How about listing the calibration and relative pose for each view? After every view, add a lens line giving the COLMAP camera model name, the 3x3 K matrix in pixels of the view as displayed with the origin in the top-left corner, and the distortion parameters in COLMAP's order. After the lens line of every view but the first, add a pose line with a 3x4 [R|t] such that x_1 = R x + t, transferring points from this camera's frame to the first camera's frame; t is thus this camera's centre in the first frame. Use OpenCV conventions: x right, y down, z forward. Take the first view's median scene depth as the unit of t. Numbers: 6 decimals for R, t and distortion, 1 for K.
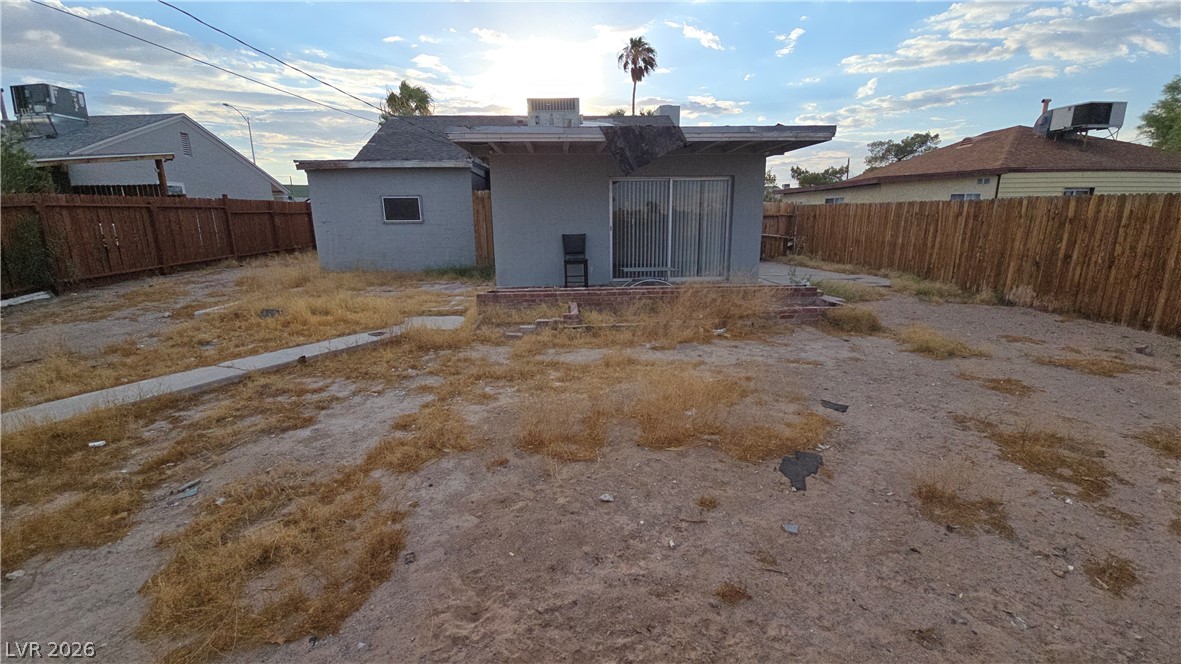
lens RADIAL K [[479.7, 0, 591.3], [0, 479.7, 329.6], [0, 0, 1]] dist [0.004504, -0.004381]
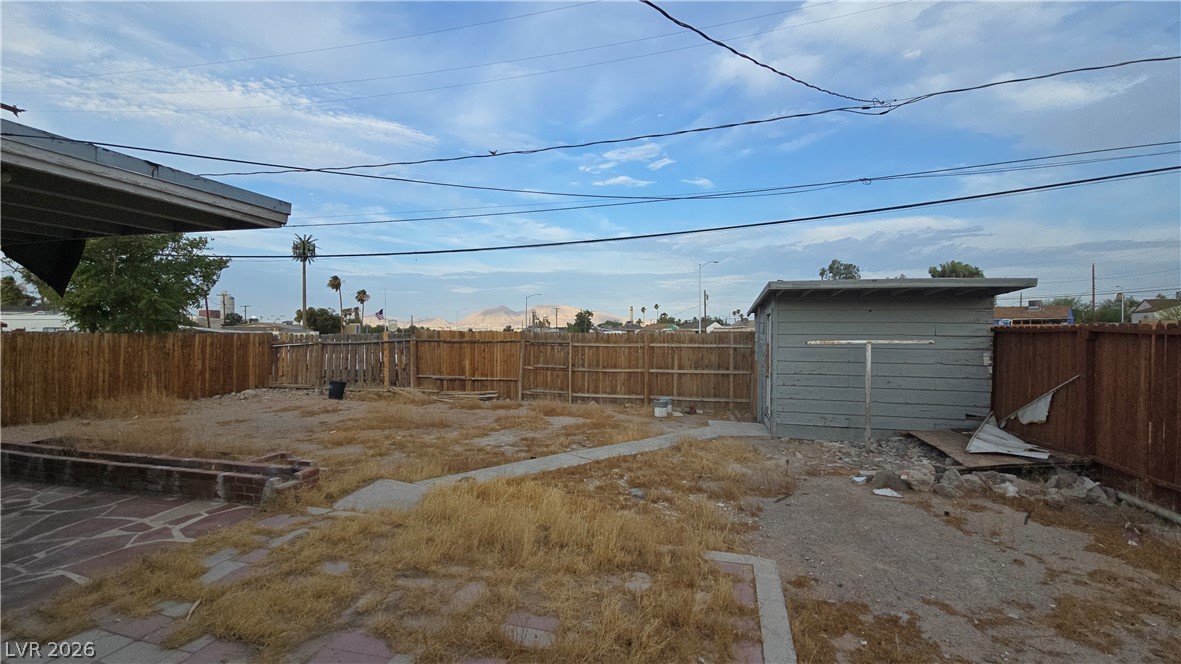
lens RADIAL K [[479.7, 0, 592.4], [0, 479.7, 323.1], [0, 0, 1]] dist [0.004504, -0.004381]
pose [[-0.952863, 0.014283, 0.303063, -0.548677], [0.079175, 0.975986, 0.202937, -0.256058], [-0.292887, 0.217366, -0.931112, 0.991398]]
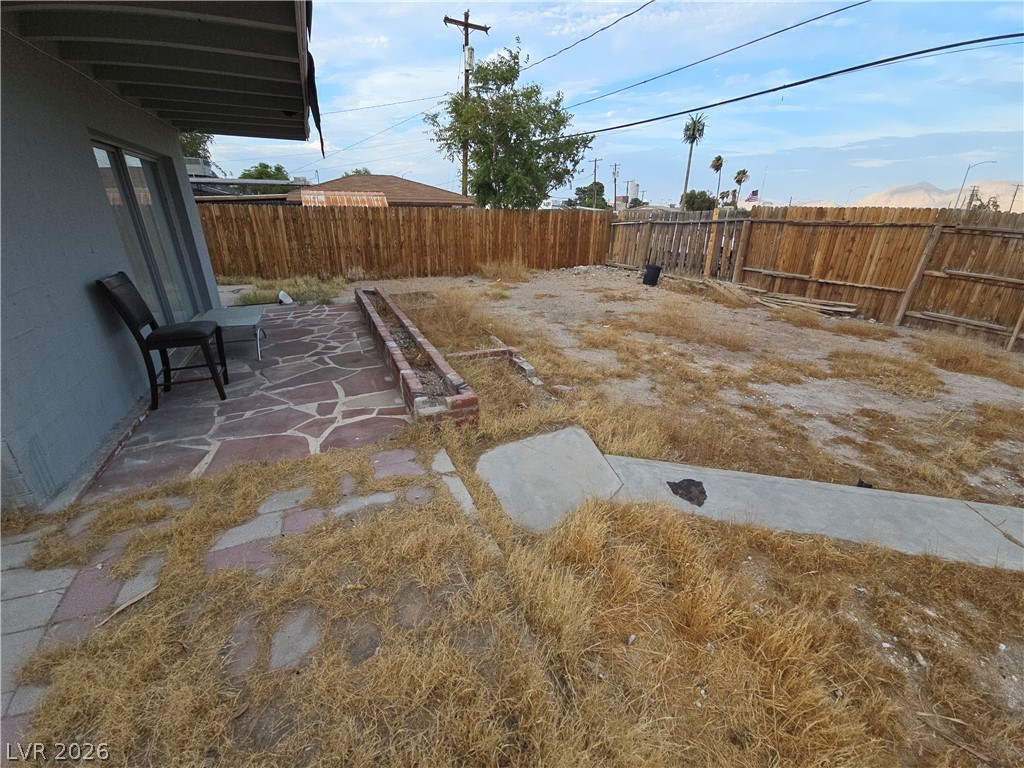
lens RADIAL K [[415.8, 0, 512.8], [0, 415.8, 382.6], [0, 0, 1]] dist [0.003082, -0.003593]
pose [[-0.341274, -0.349915, 0.872406, -0.412272], [0.213068, 0.875170, 0.434373, -0.175900], [-0.915497, 0.334122, -0.224117, 0.708881]]
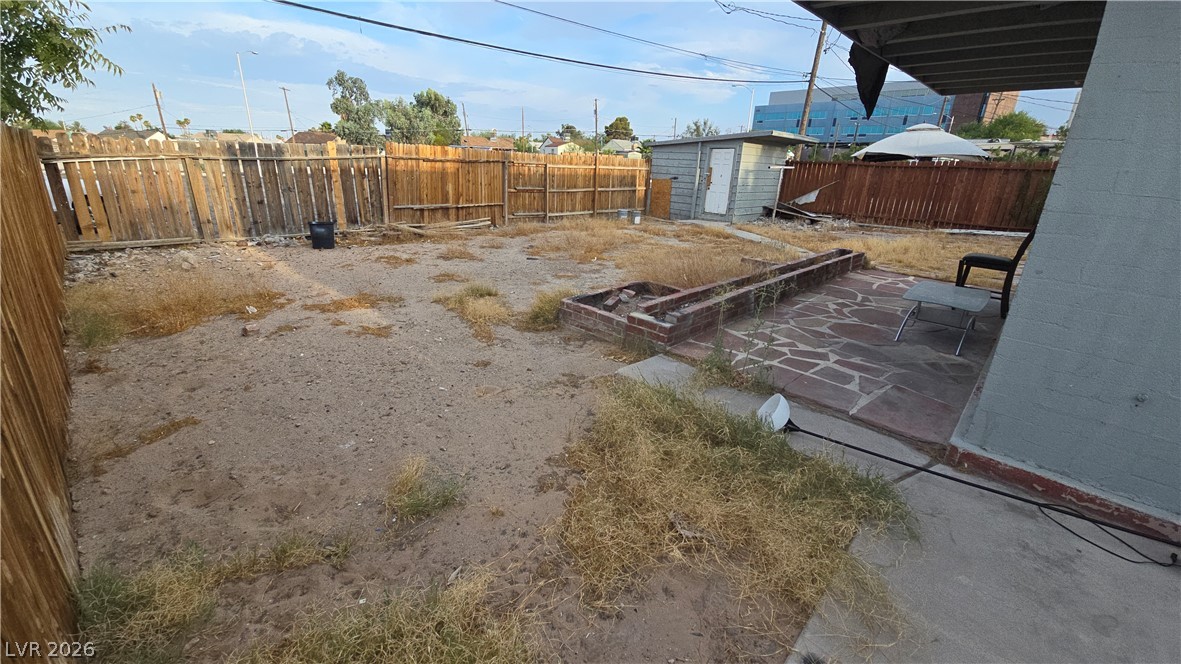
lens RADIAL K [[479.7, 0, 590.0], [0, 479.7, 329.3], [0, 0, 1]] dist [0.004504, -0.004381]
pose [[-0.745917, 0.204854, -0.633753, 0.617028], [-0.180941, 0.853413, 0.488821, -0.233270], [0.640991, 0.479292, -0.599509, 0.927368]]
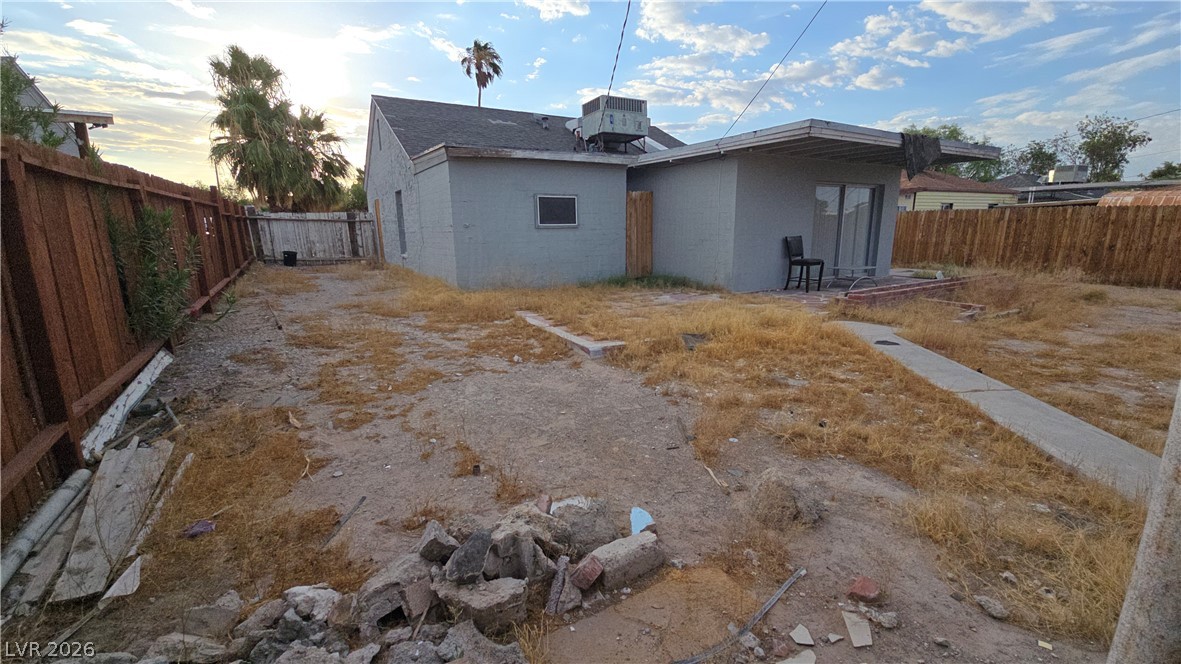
lens RADIAL K [[479.7, 0, 586.9], [0, 479.7, 327.6], [0, 0, 1]] dist [0.004504, -0.004381]
pose [[0.895368, -0.092099, 0.435700, -0.776392], [0.104425, 0.994523, -0.004372, -0.042969], [-0.432911, 0.049412, 0.900081, 0.252975]]
